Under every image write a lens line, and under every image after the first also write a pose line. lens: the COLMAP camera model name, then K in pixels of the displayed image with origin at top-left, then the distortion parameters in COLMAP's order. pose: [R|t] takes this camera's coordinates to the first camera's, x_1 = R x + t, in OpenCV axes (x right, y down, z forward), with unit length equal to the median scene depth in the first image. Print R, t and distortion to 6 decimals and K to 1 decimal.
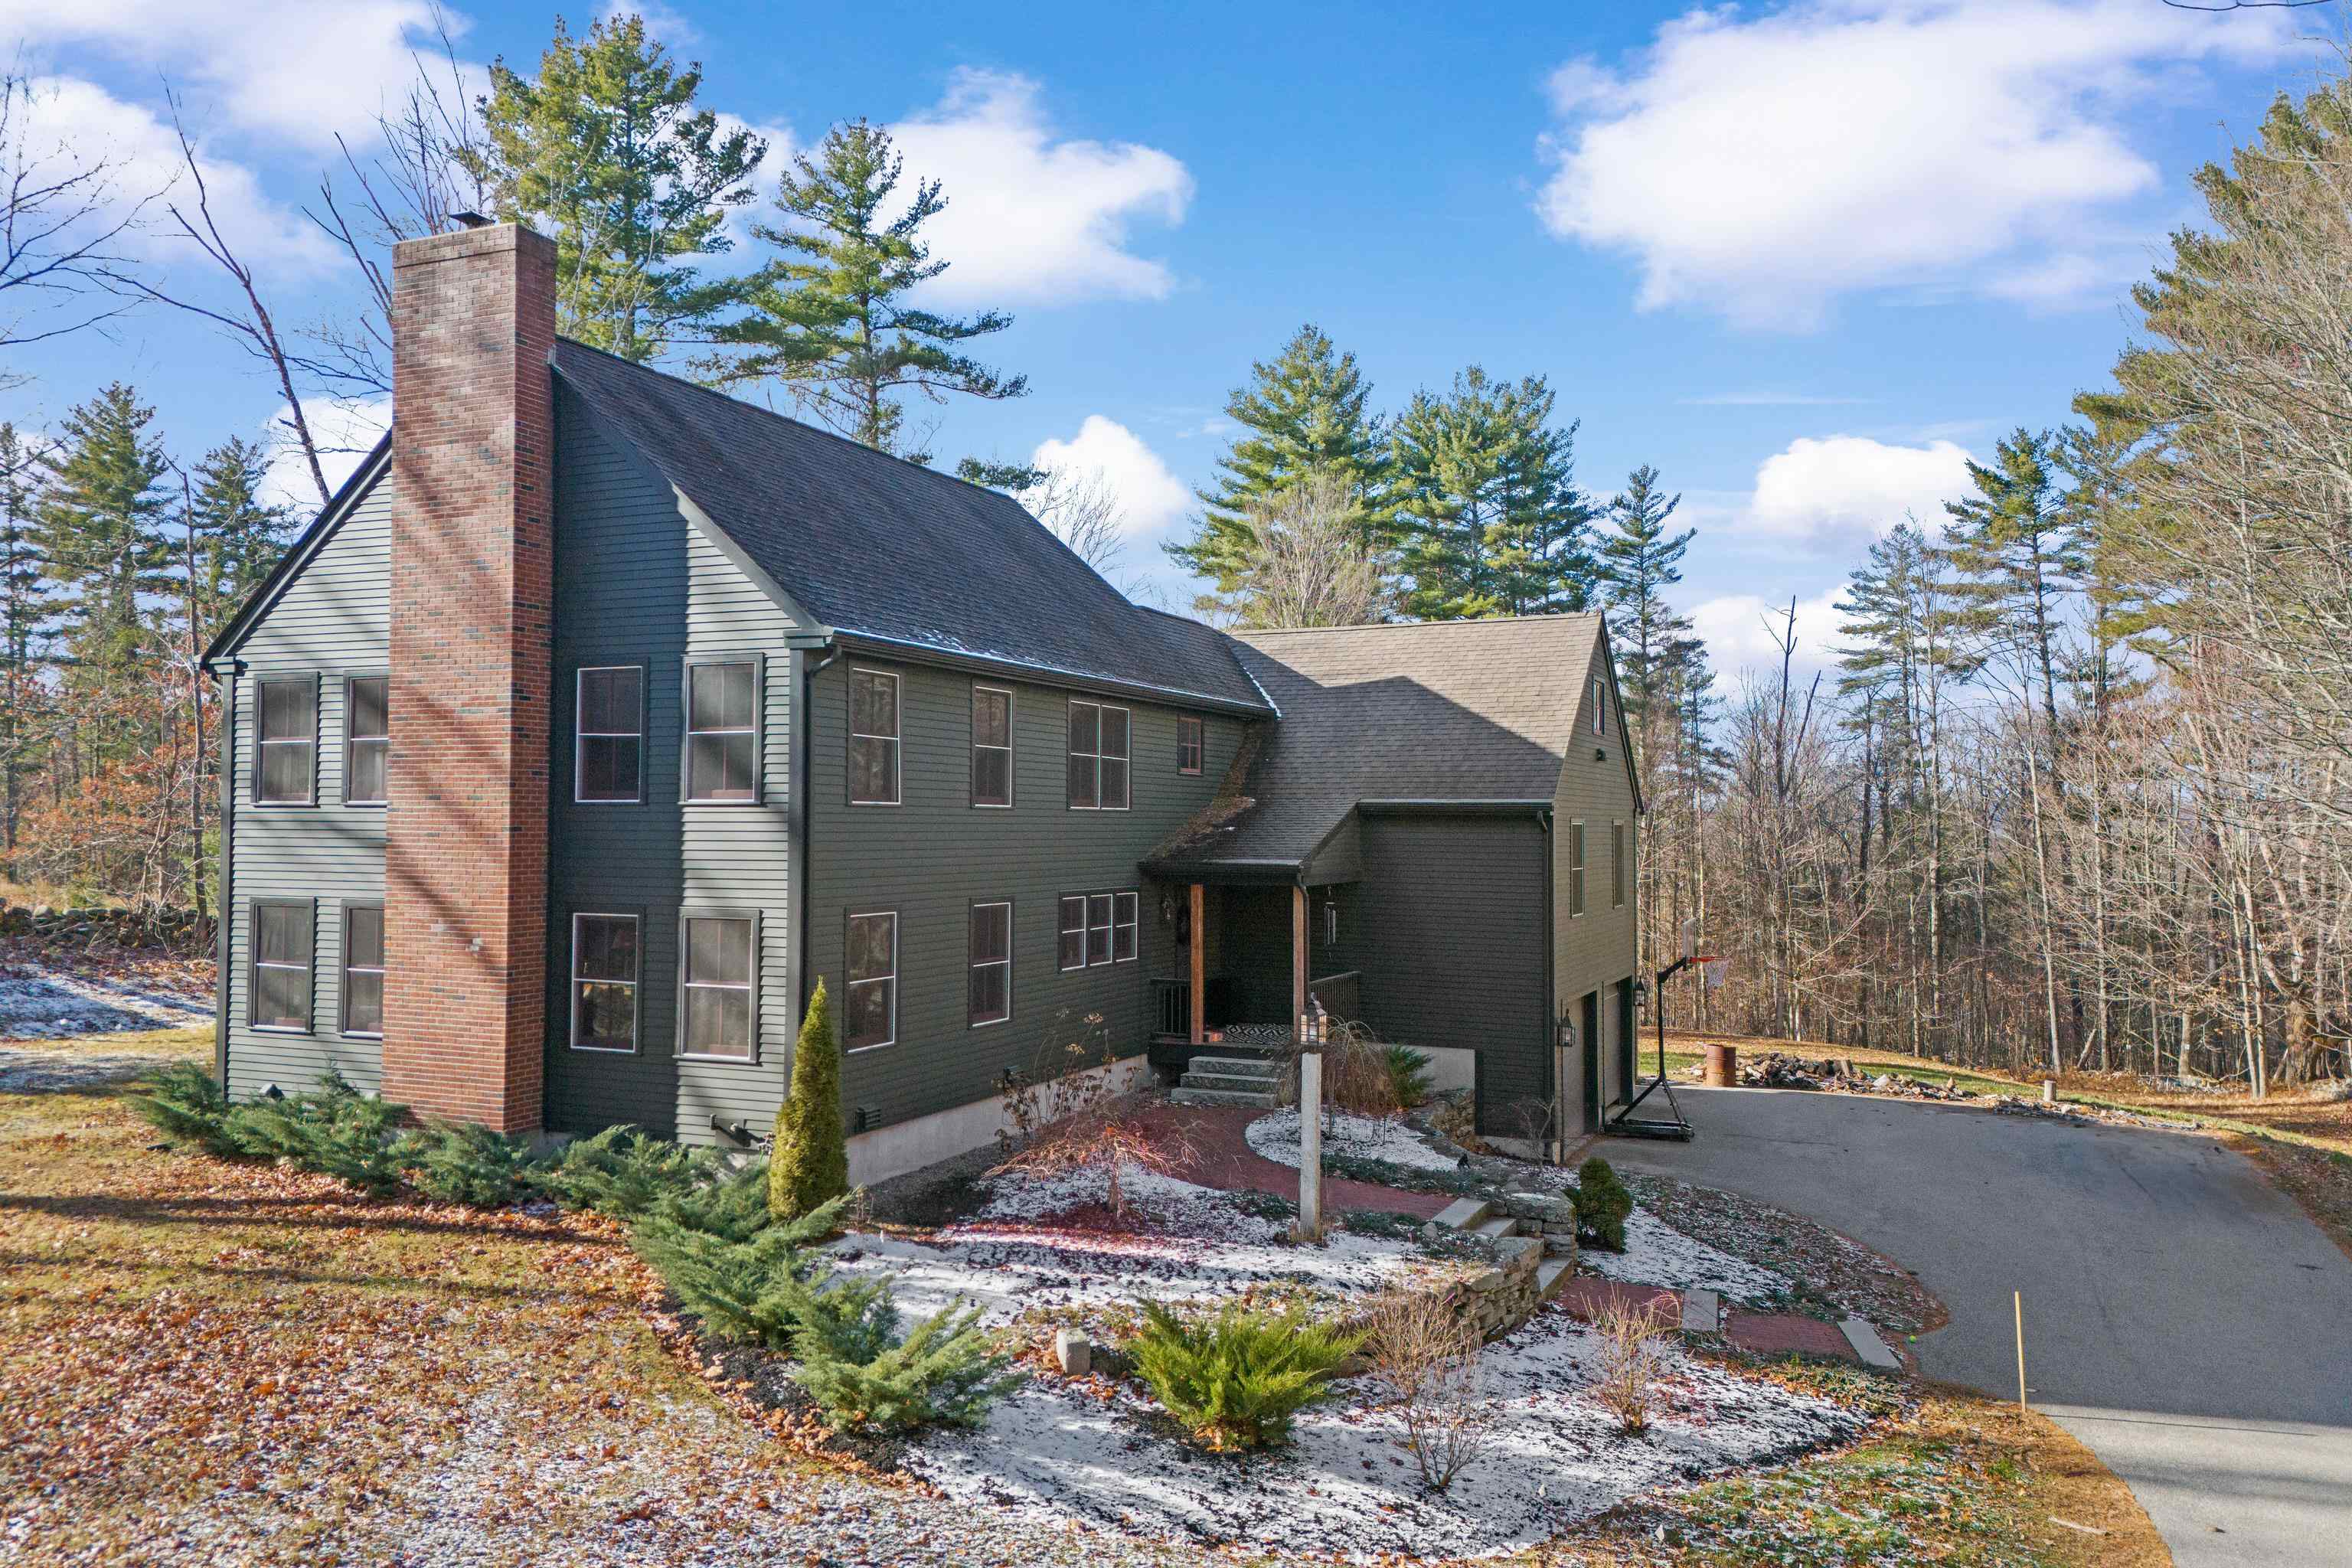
lens RADIAL K [[1709.6, 0, 1176.0], [0, 1709.6, 784.0], [0, 0, 1]] dist [0.038802, -0.005822]
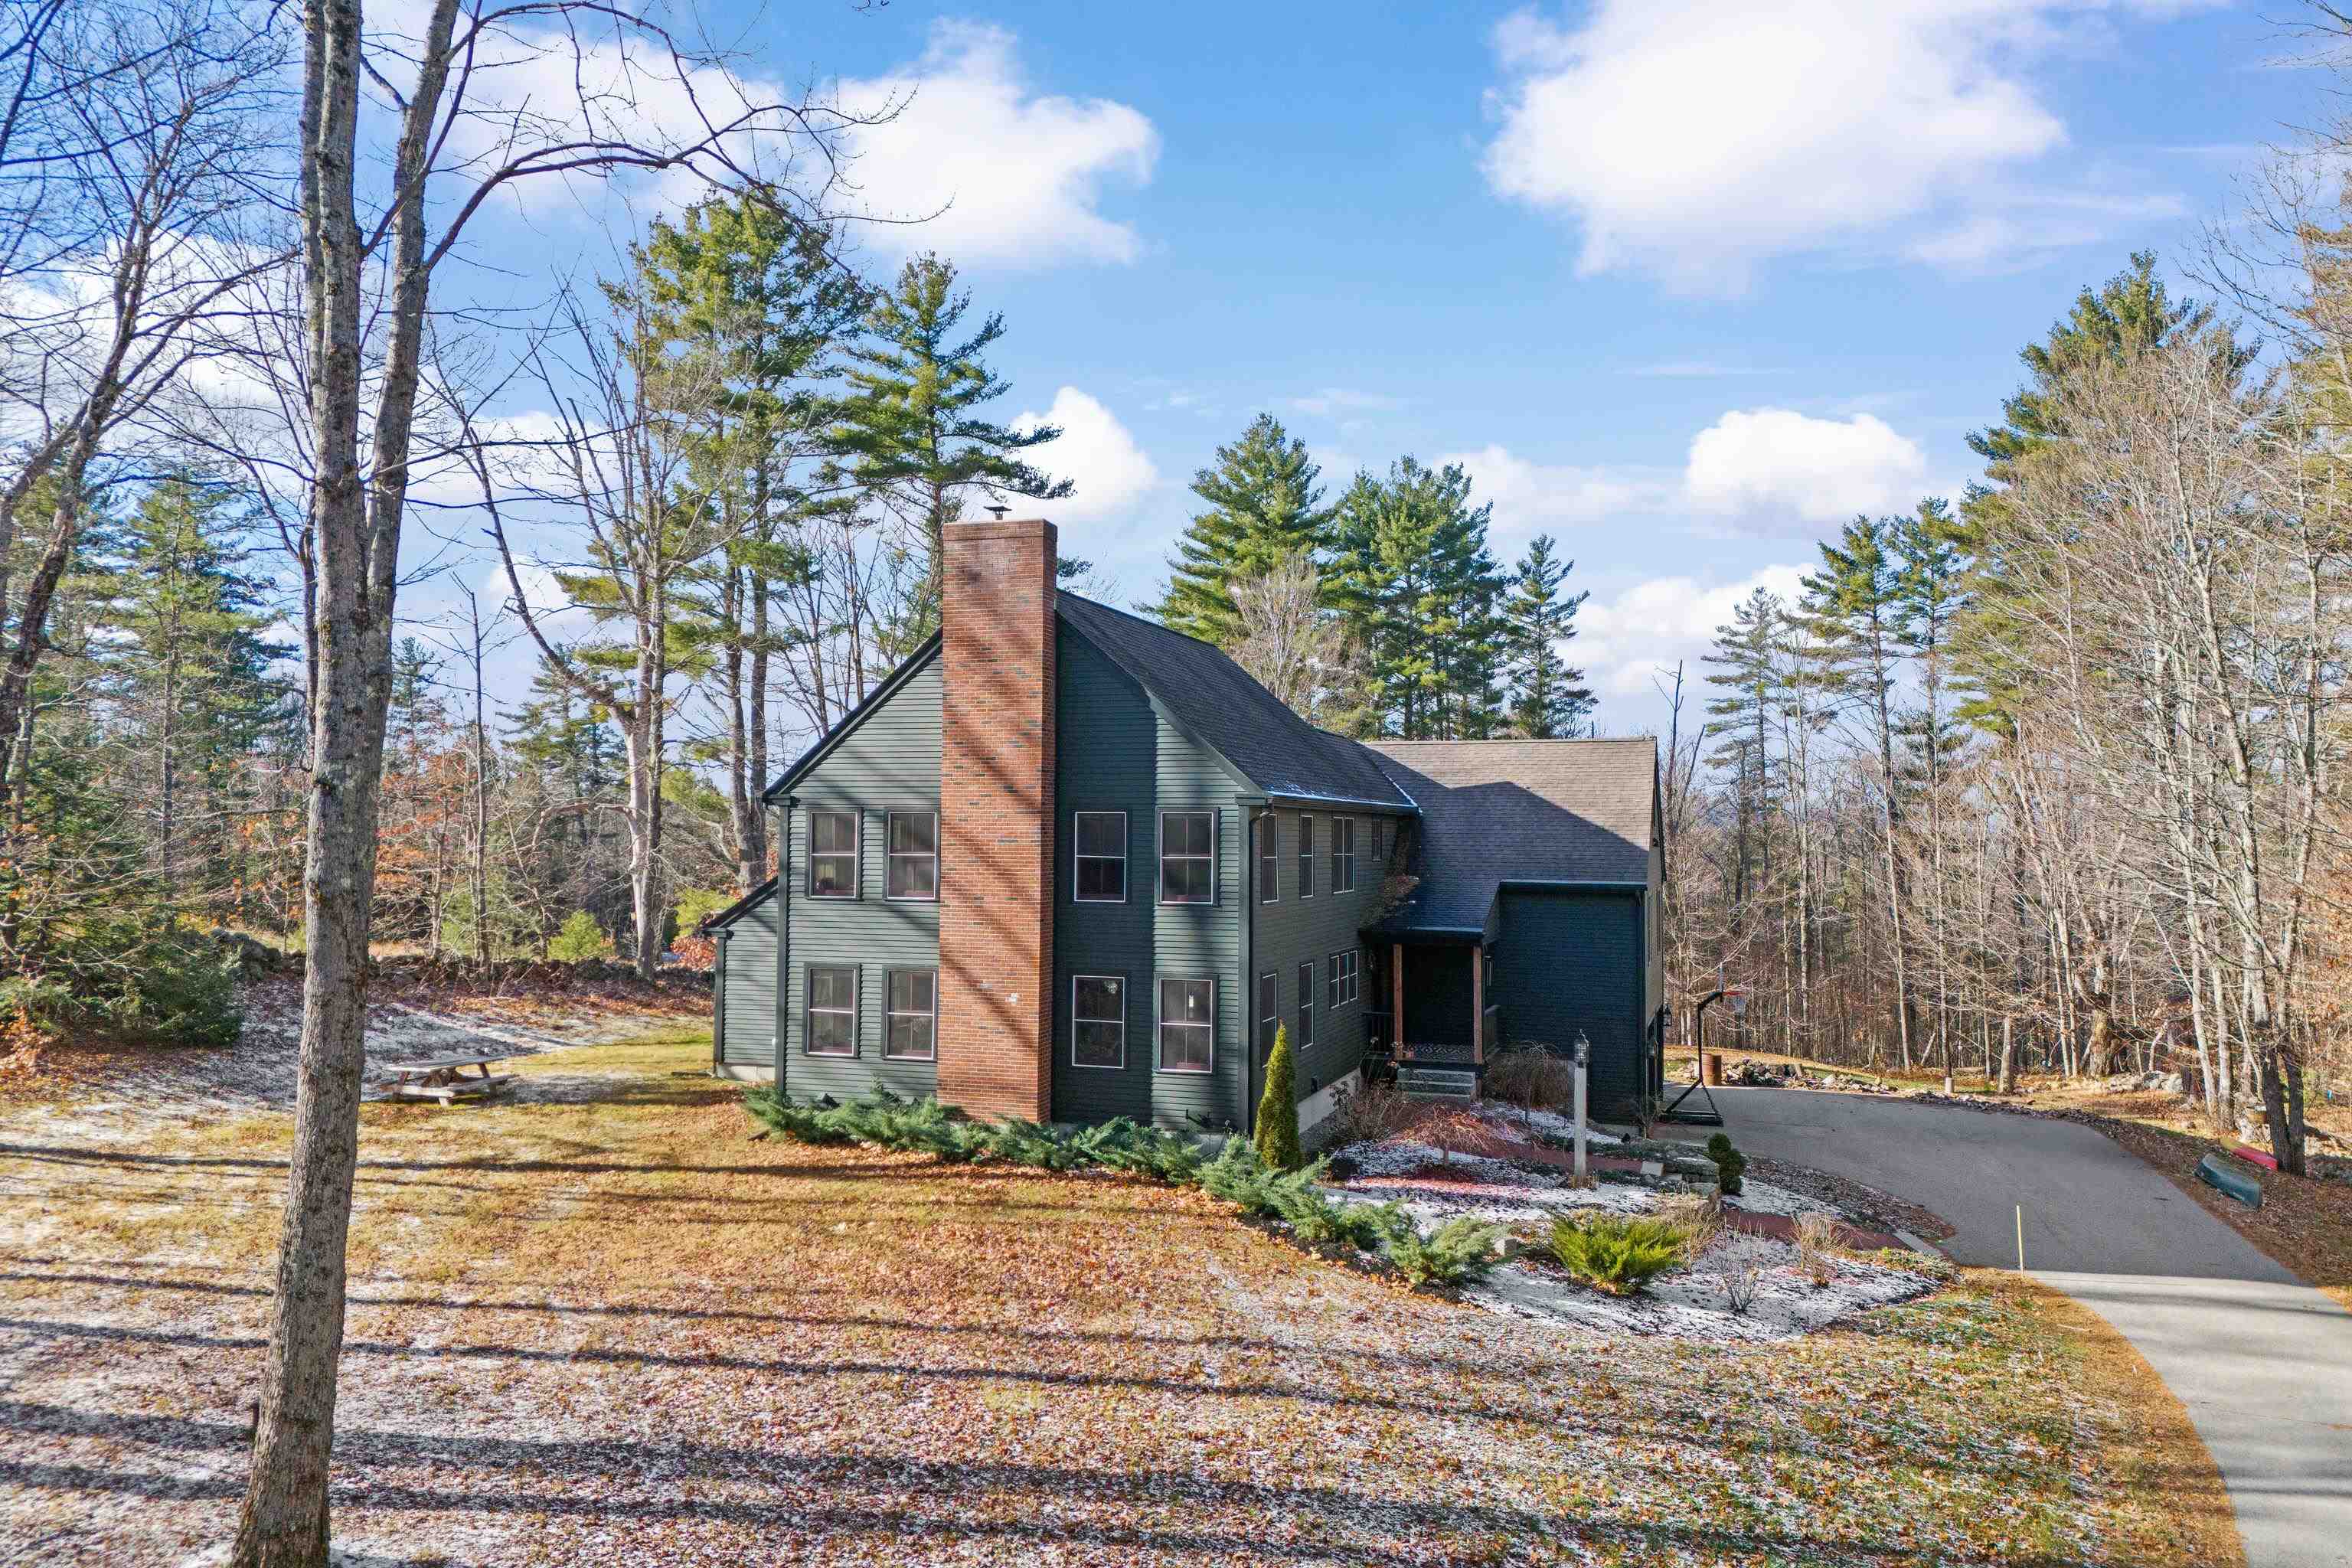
lens RADIAL K [[1700.7, 0, 1186.1], [0, 1700.7, 768.5], [0, 0, 1]] dist [0.069281, -0.050837]
pose [[0.994391, 0.006310, 0.105578, -0.296996], [-0.004952, 0.999902, -0.013117, -0.062532], [-0.105650, 0.012521, 0.994325, -0.351796]]
